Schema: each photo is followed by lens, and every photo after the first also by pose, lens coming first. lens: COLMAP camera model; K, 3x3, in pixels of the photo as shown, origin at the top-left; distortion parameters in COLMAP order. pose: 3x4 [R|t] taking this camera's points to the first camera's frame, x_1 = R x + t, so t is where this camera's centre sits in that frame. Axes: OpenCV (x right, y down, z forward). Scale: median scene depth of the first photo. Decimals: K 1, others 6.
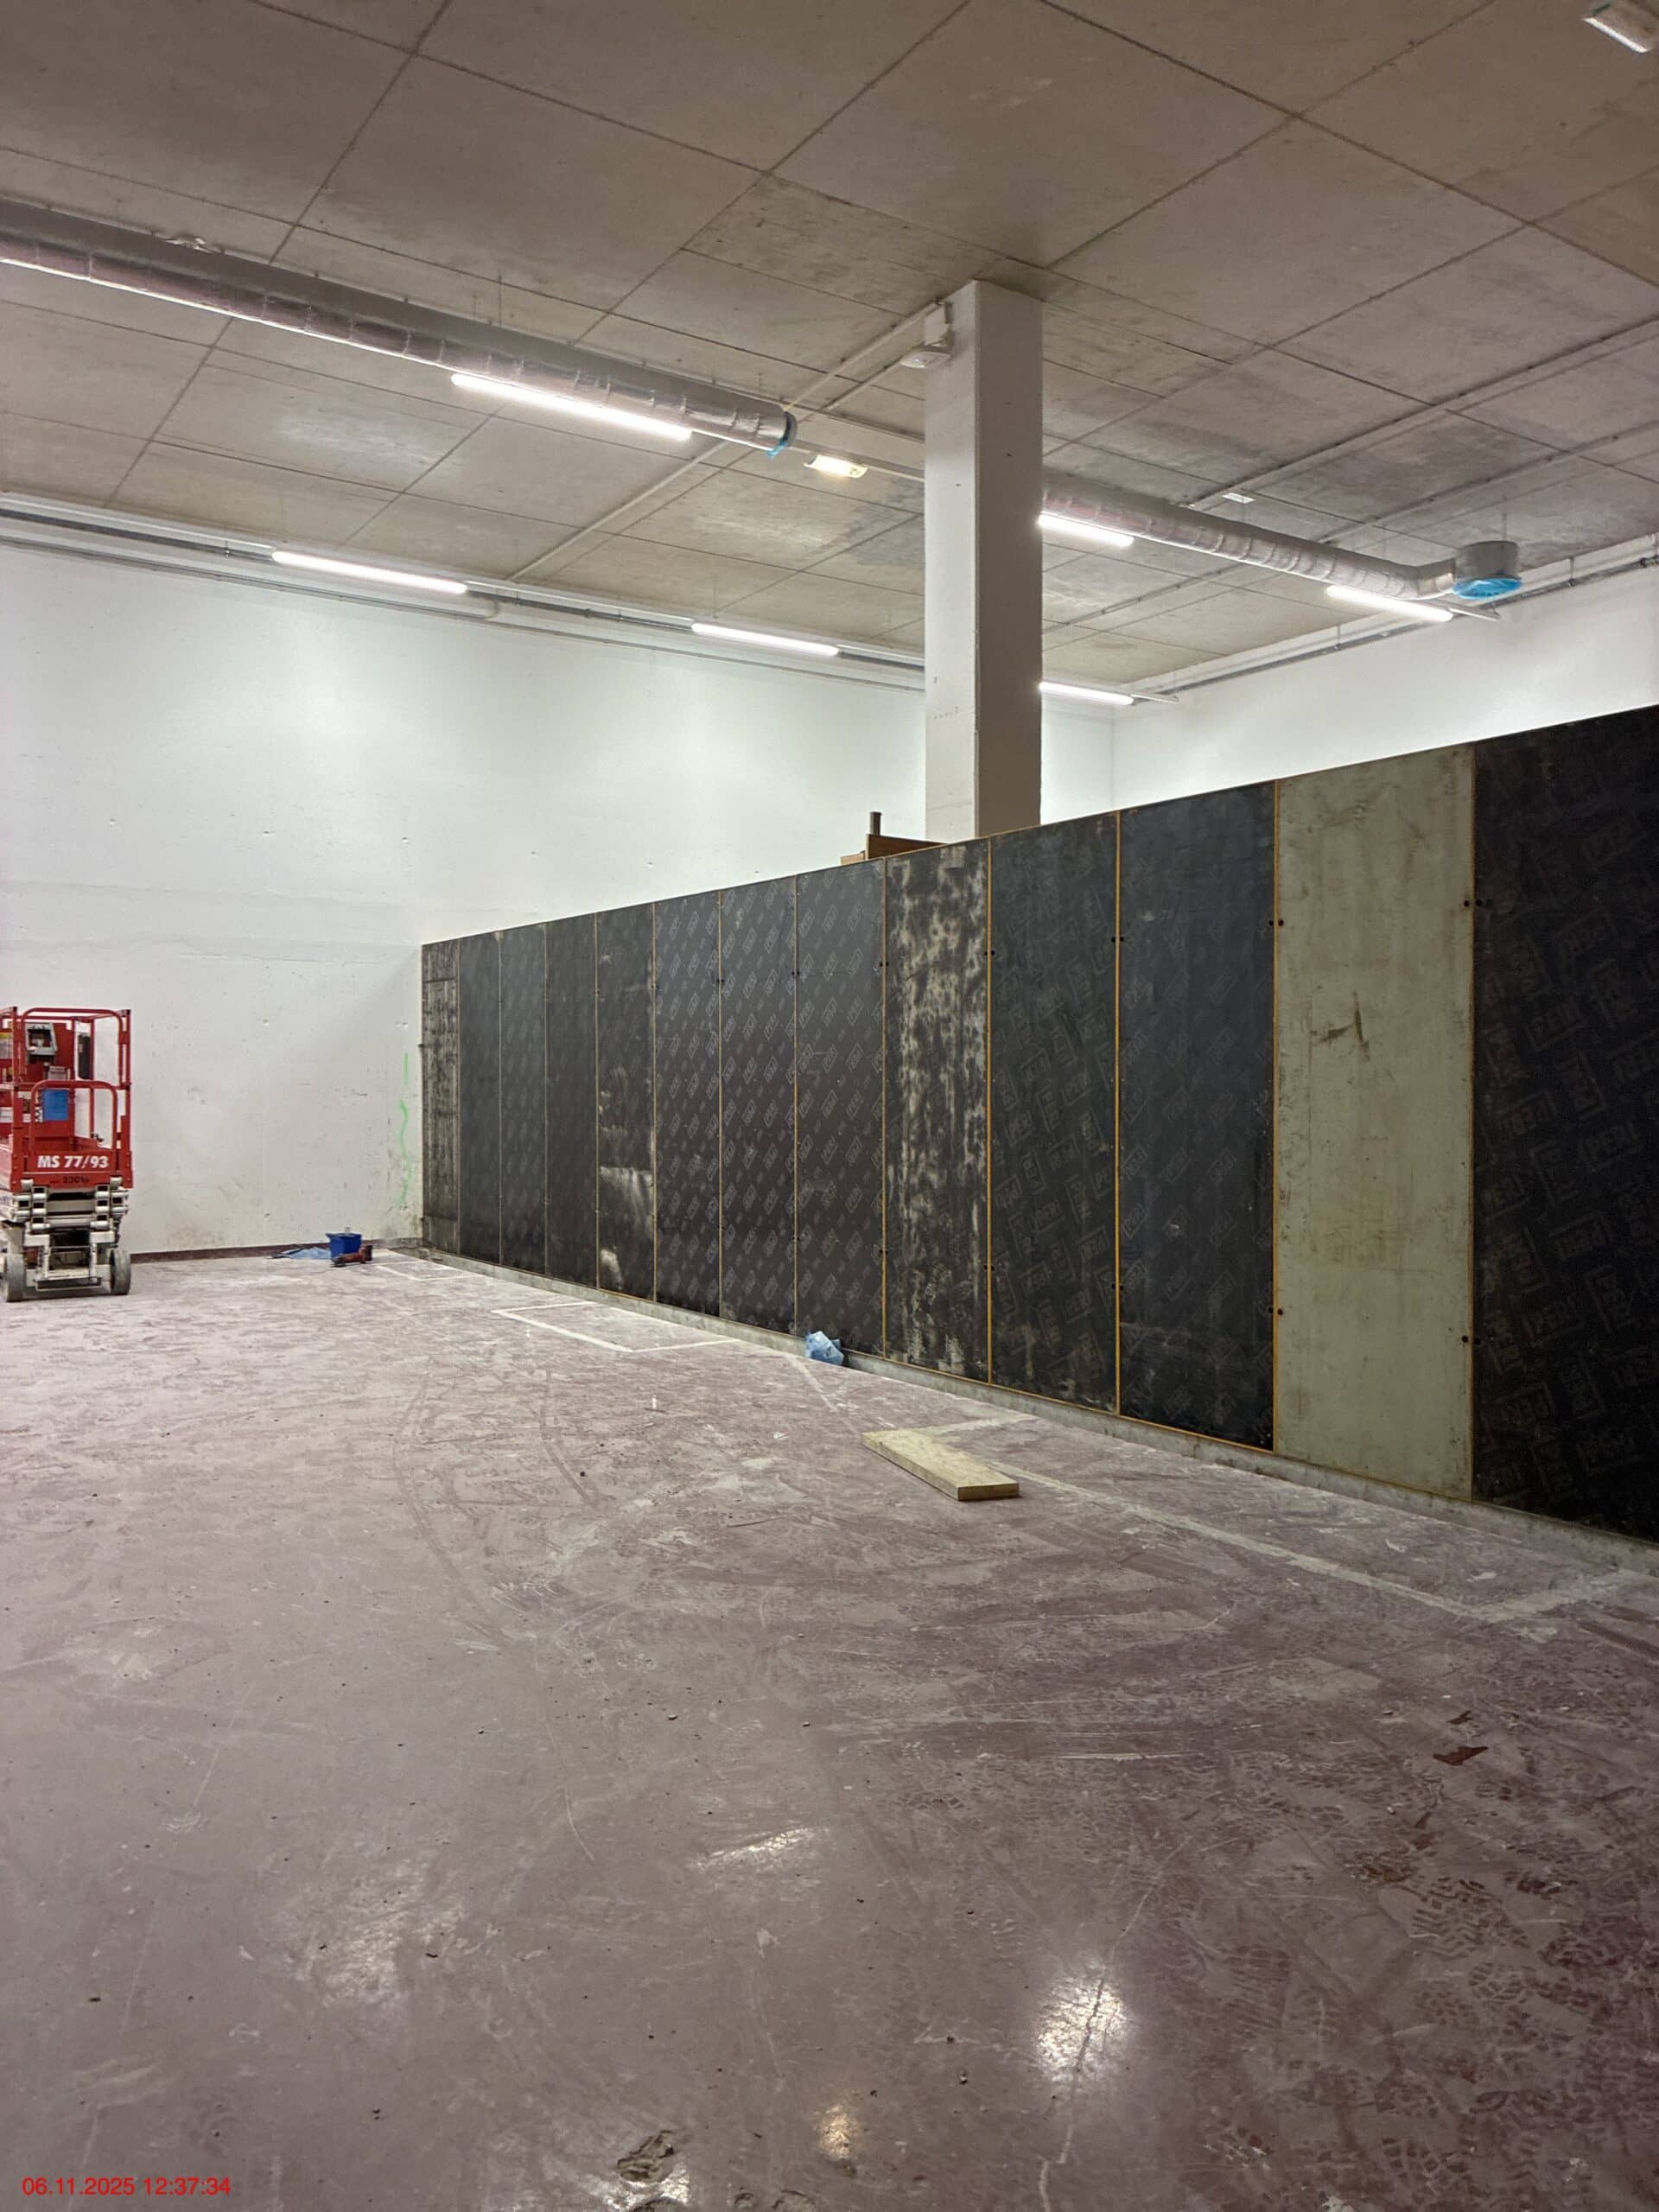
lens RADIAL K [[1667.0, 0, 826.8], [0, 1667.0, 1104.3], [0, 0, 1]] dist [0.030133, -0.001164]
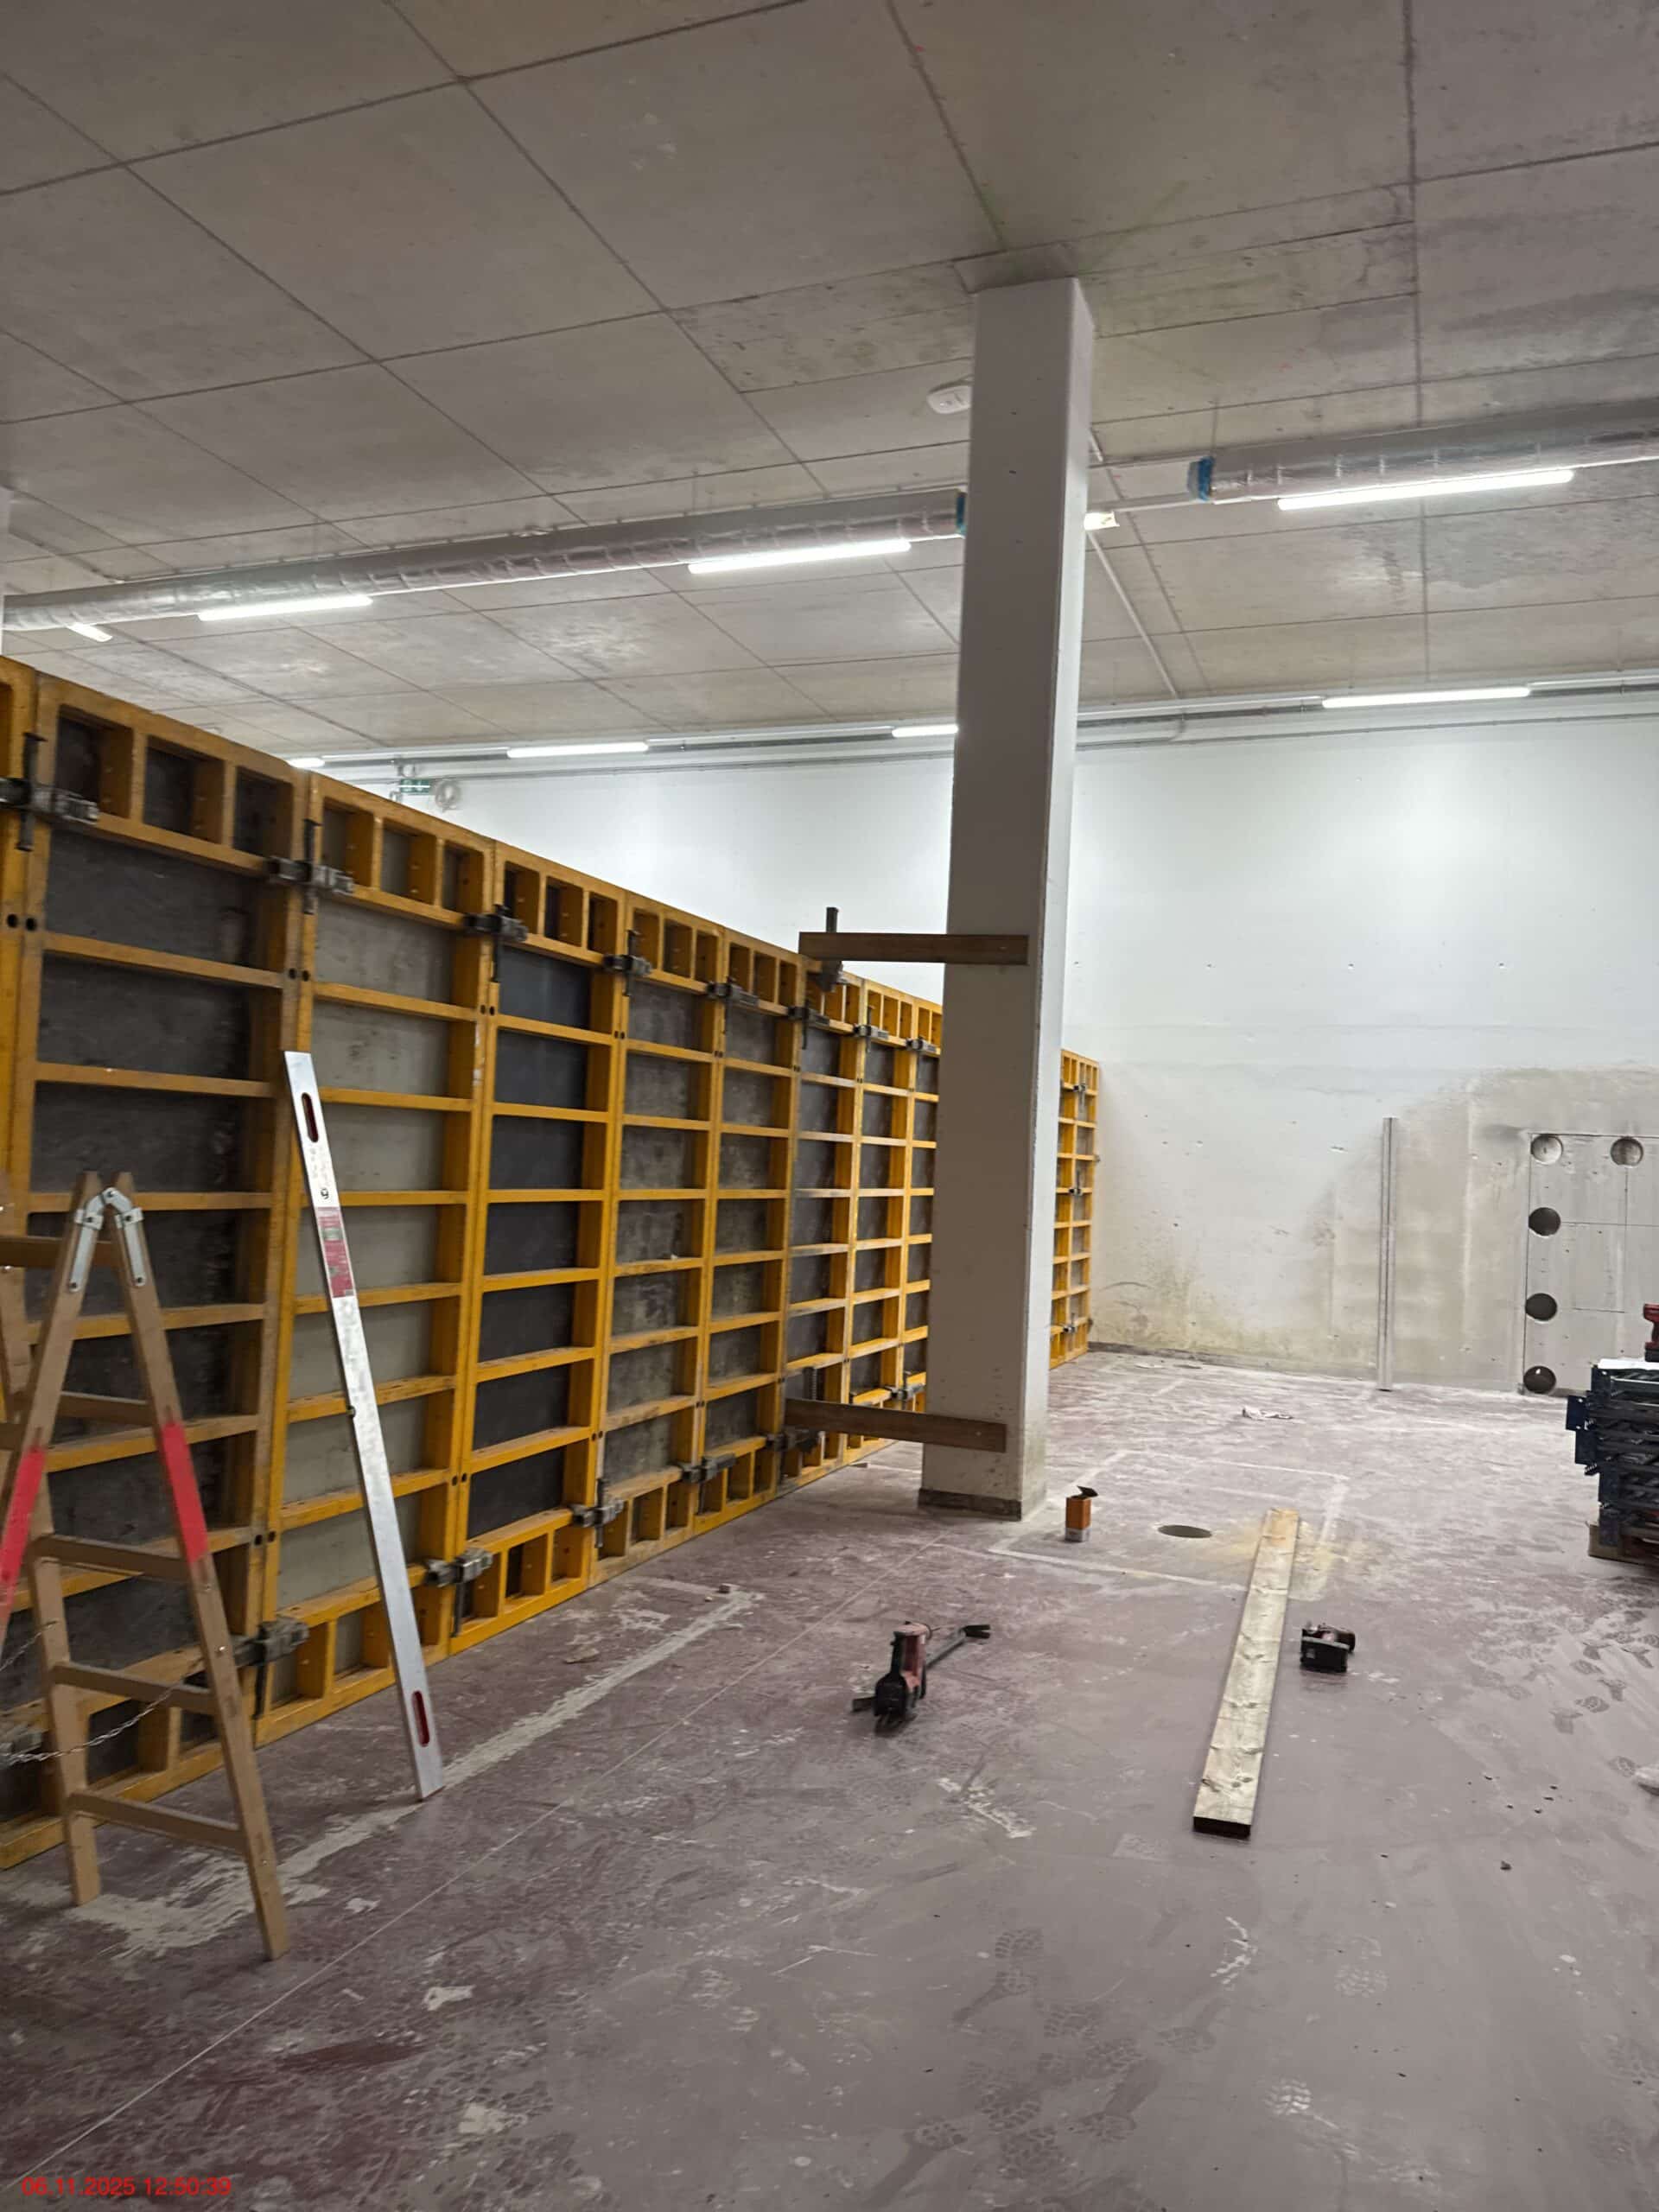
lens RADIAL K [[1589.8, 0, 831.4], [0, 1589.8, 1102.8], [0, 0, 1]] dist [0.005510, -0.000169]
pose [[0.589142, -0.011936, -0.807942, 0.640112], [-0.054015, 0.997073, -0.054117, -0.018741], [0.806222, 0.075524, 0.586772, 0.436261]]
